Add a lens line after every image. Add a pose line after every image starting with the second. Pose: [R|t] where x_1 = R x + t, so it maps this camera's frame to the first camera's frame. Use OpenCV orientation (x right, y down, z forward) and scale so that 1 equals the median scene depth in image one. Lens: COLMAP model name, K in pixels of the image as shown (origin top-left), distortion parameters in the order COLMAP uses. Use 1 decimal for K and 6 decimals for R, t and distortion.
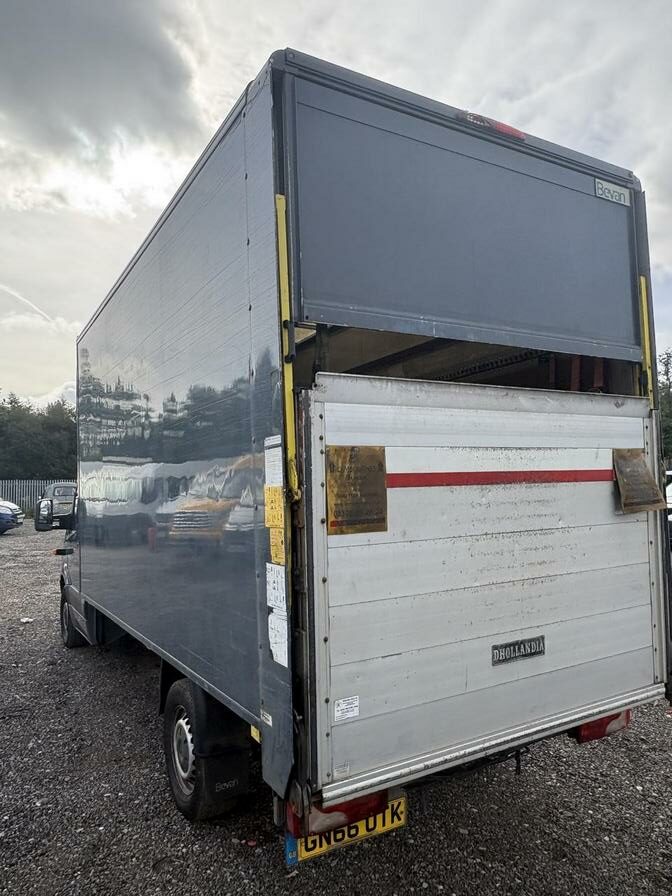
lens RADIAL K [[648.2, 0, 336.0], [0, 648.2, 448.0], [0, 0, 1]] dist [-0.006139, 0.003525]
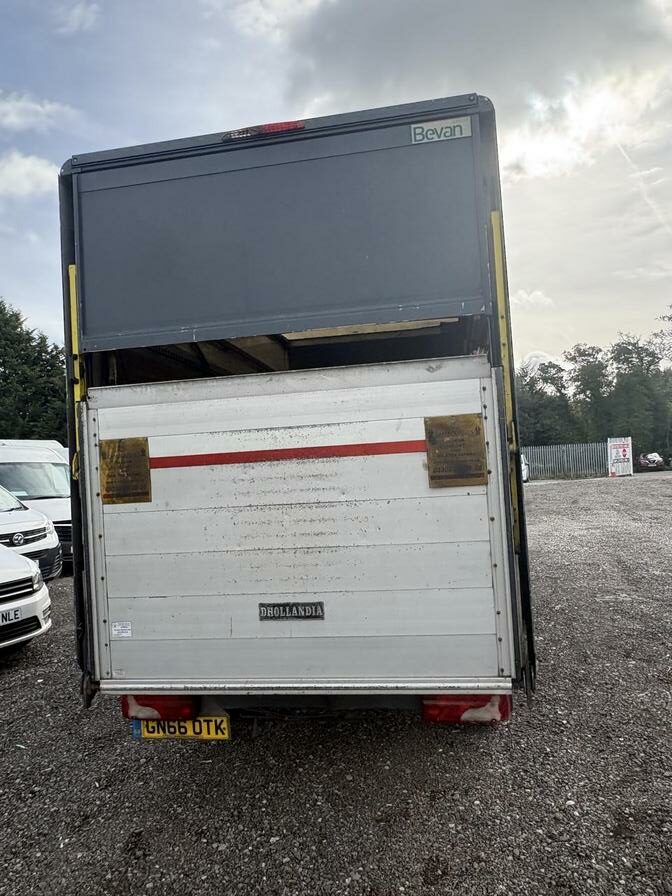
lens RADIAL K [[648.2, 0, 336.0], [0, 648.2, 448.0], [0, 0, 1]] dist [-0.006139, 0.003525]
pose [[0.756431, -0.039410, -0.652885, 1.102245], [0.074897, 0.996836, 0.026603, 0.012303], [0.649771, -0.069022, 0.756990, 0.242293]]
